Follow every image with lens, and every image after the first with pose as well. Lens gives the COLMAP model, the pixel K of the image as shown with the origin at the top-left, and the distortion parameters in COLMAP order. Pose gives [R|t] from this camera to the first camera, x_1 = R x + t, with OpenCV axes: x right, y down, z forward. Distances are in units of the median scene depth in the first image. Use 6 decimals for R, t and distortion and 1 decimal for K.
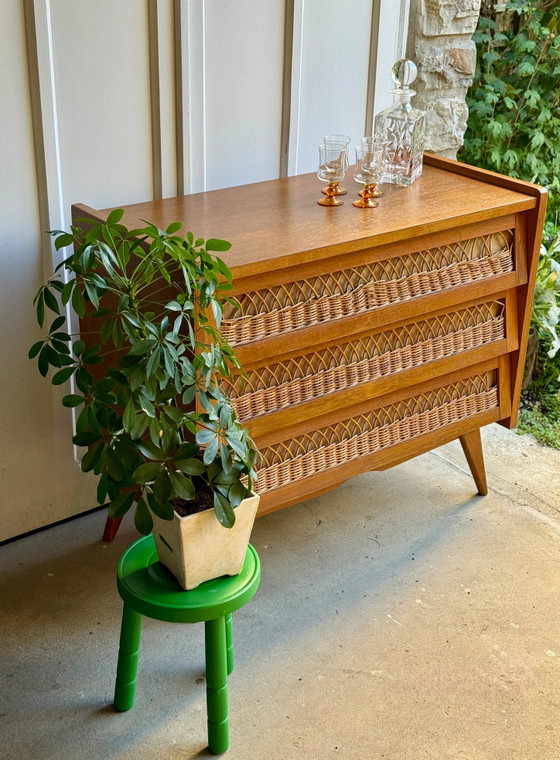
lens RADIAL K [[1068.7, 0, 293.2], [0, 1068.7, 382.9], [0, 0, 1]] dist [0.182162, -0.303171]
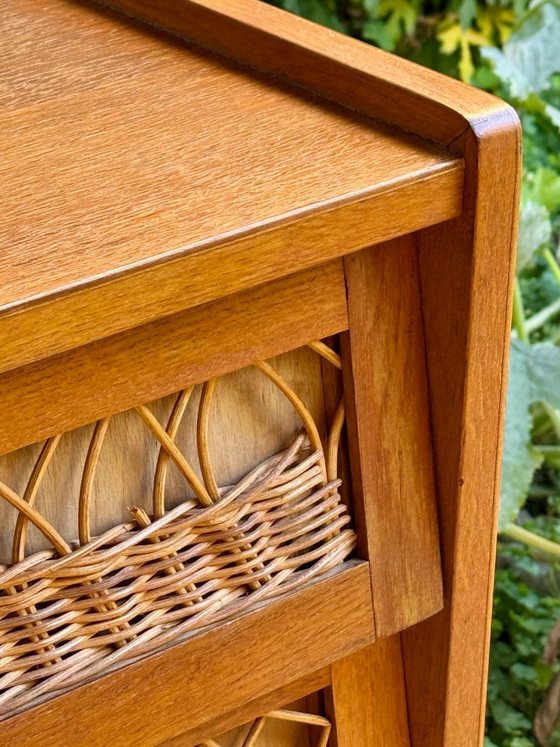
lens RADIAL K [[2631.1, 0, 280.0], [0, 2631.1, 373.5], [0, 0, 1]] dist [0.139897, 2.120439]
pose [[0.997941, -0.031147, 0.056070, 0.161603], [0.030248, 0.999401, 0.016815, -0.136550], [-0.056560, -0.015085, 0.998285, 0.546203]]
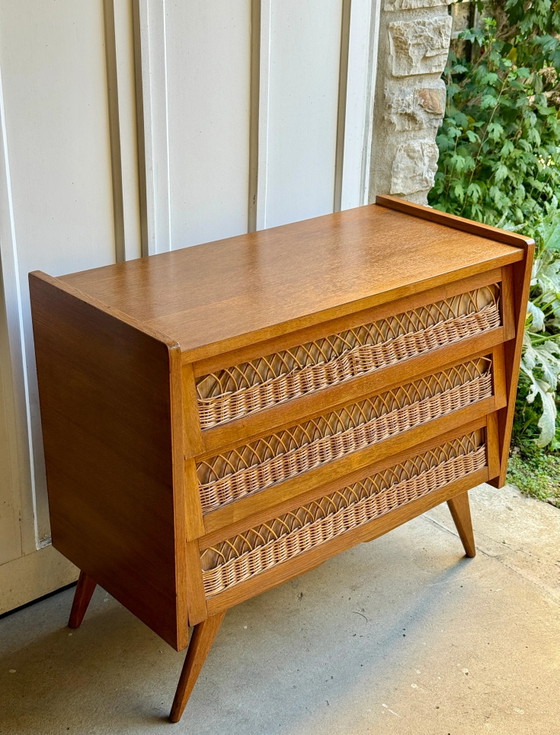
lens RADIAL K [[1057.6, 0, 284.3], [0, 1057.6, 382.3], [0, 0, 1]] dist [0.155461, -0.140559]
pose [[0.998692, -0.028101, 0.042709, -0.025366], [0.028567, 0.999538, -0.010346, -0.048330], [-0.042398, 0.011553, 0.999034, 0.073614]]
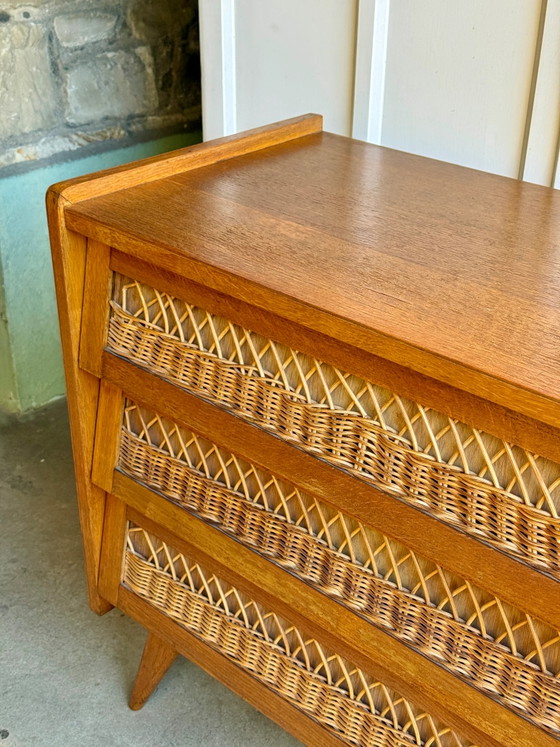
lens RADIAL K [[1052.2, 0, 265.1], [0, 1052.2, 382.4], [0, 0, 1]] dist [0.136256, 0.005360]
pose [[0.156337, 0.462463, -0.872747, 0.388296], [-0.424952, 0.829142, 0.363234, -0.217742], [0.891614, 0.314088, 0.326150, 0.697807]]
